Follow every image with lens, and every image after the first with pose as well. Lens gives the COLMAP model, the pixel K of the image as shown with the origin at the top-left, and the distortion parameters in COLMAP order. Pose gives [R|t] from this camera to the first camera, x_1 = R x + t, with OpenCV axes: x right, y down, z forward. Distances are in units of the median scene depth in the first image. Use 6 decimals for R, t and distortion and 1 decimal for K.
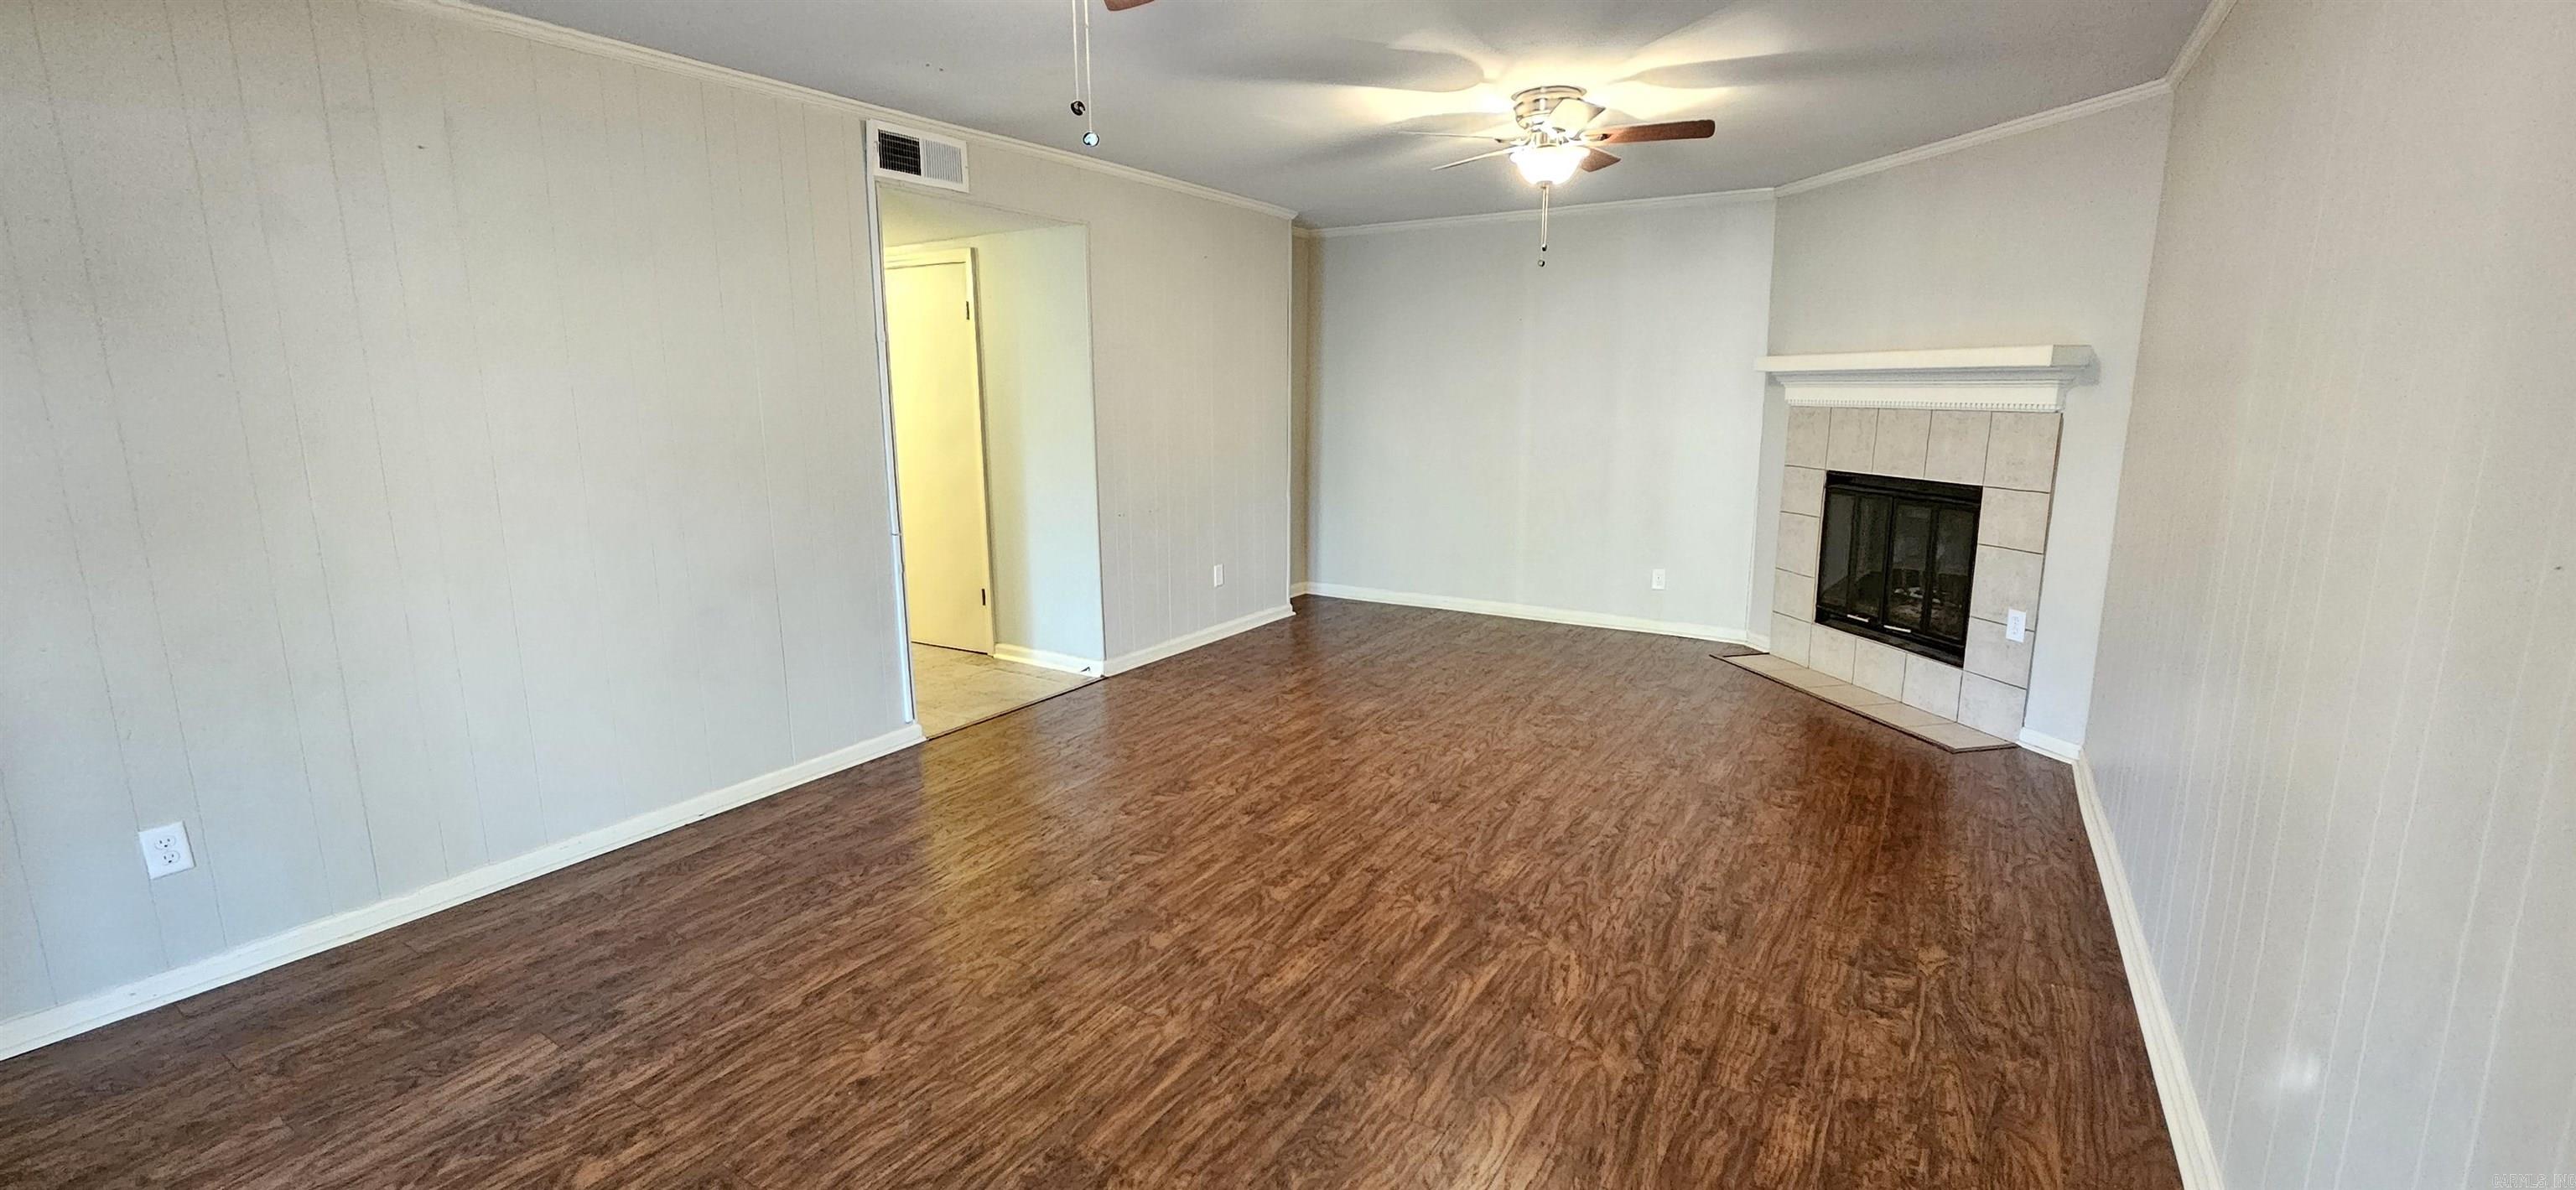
lens RADIAL K [[1053.8, 0, 1284.6], [0, 1053.8, 593.9], [0, 0, 1]] dist [0.001459, 0.000001]
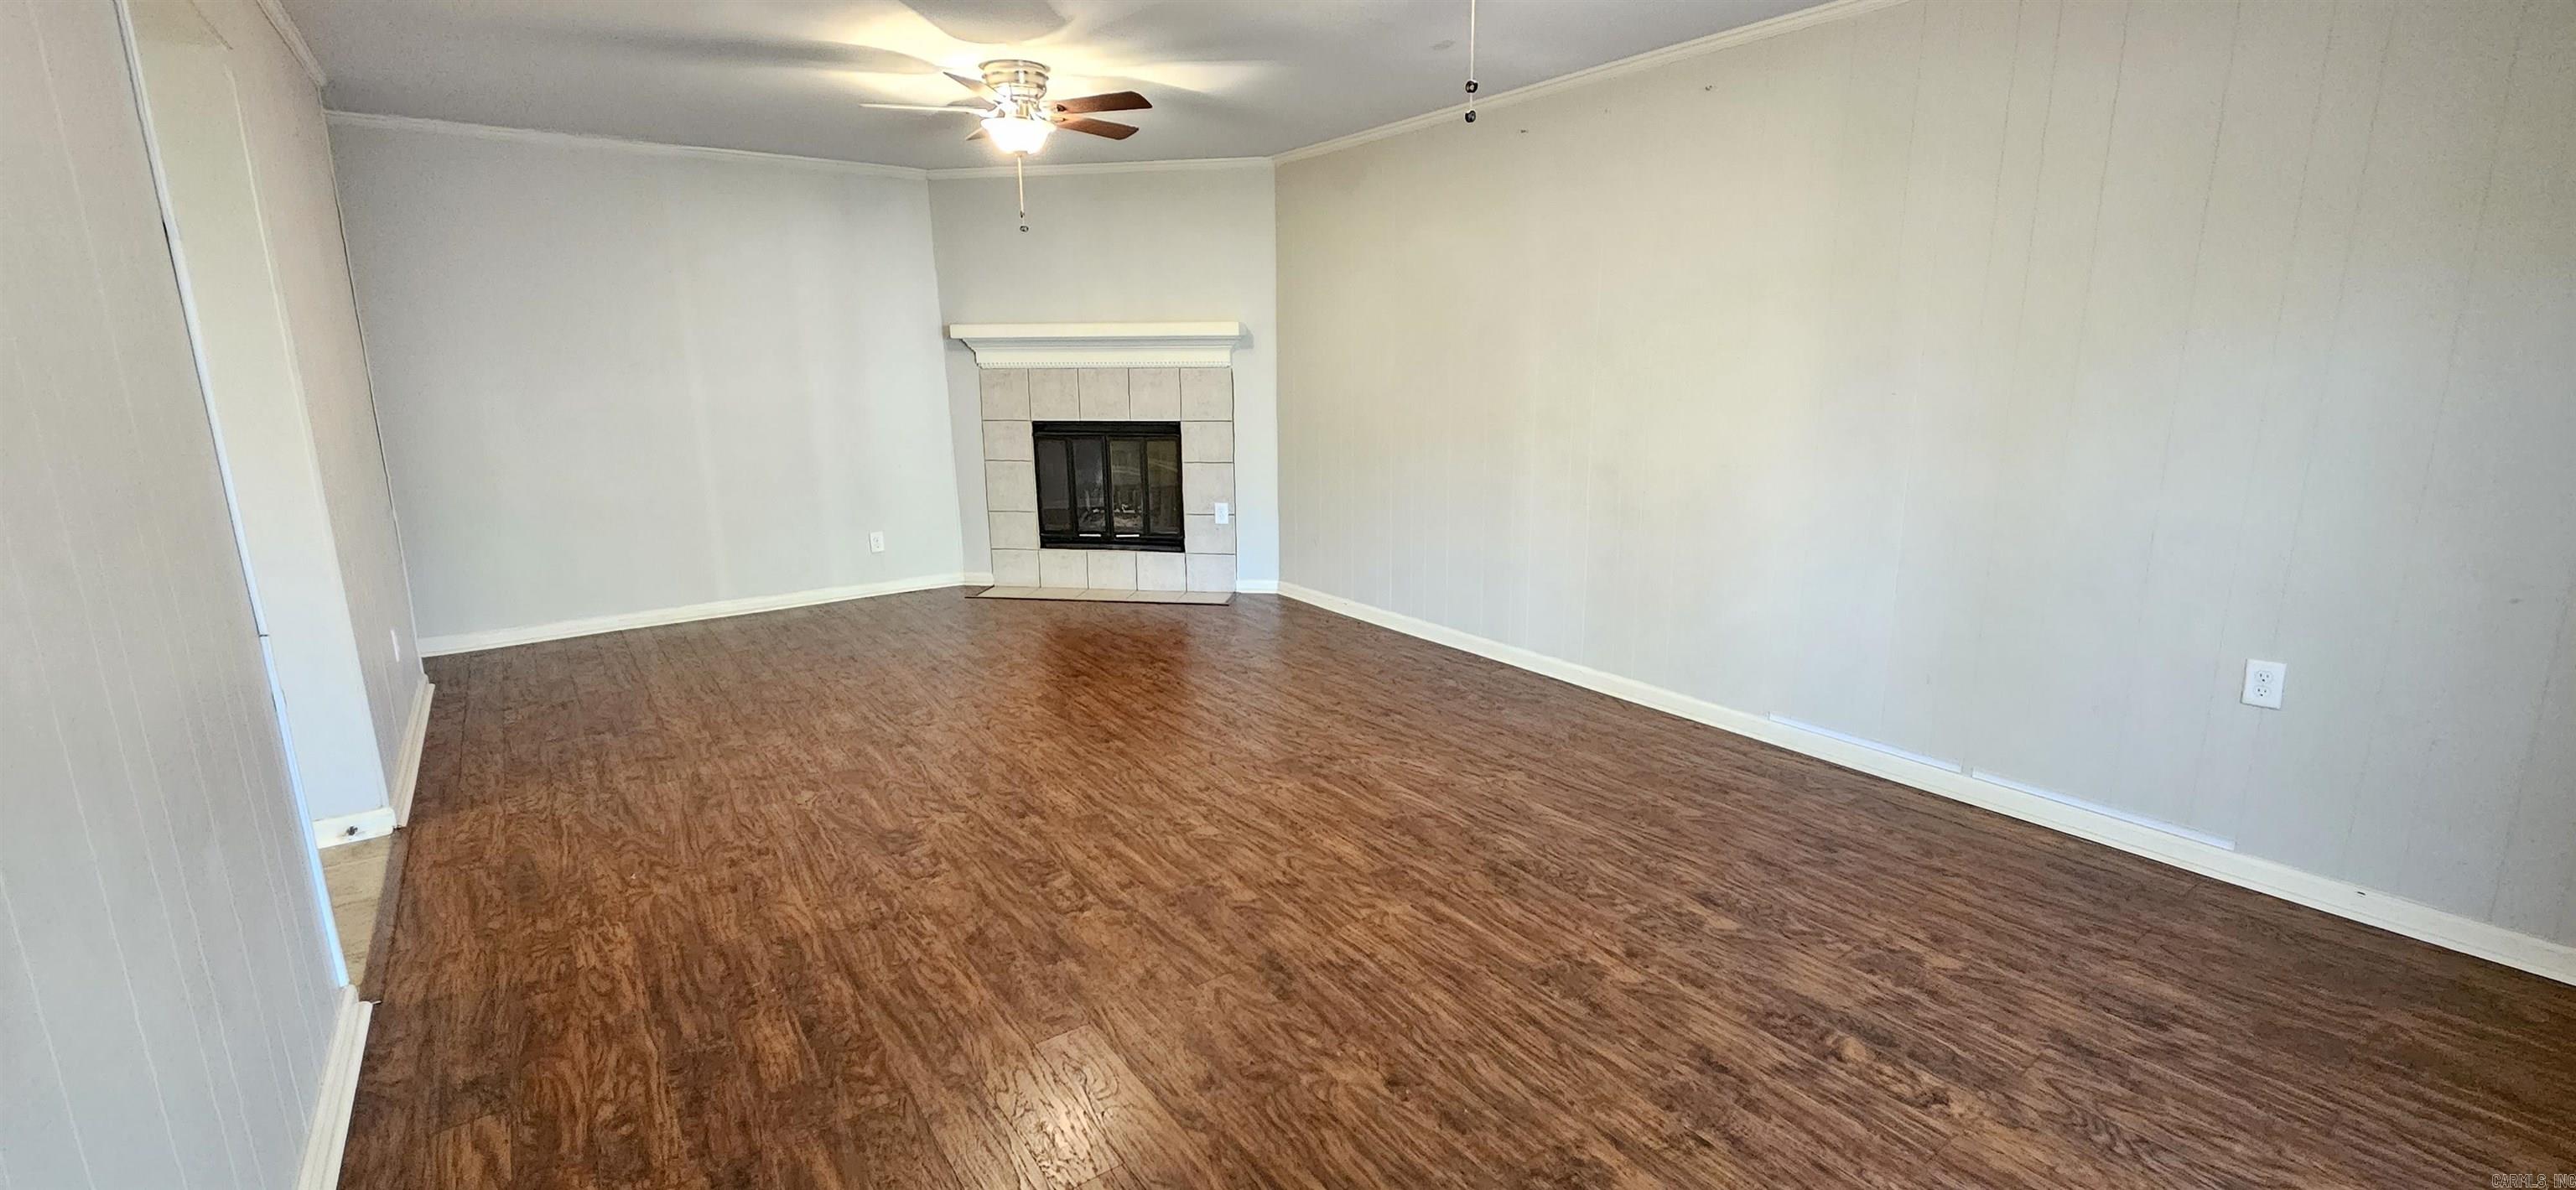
lens RADIAL K [[1053.8, 0, 1281.8], [0, 1053.8, 588.2], [0, 0, 1]] dist [0.001459, 0.000001]
pose [[0.372281, -0.199986, 0.906318, -0.710013], [0.184663, 0.972946, 0.138835, -0.065079], [-0.909564, 0.115678, 0.399139, 0.396958]]
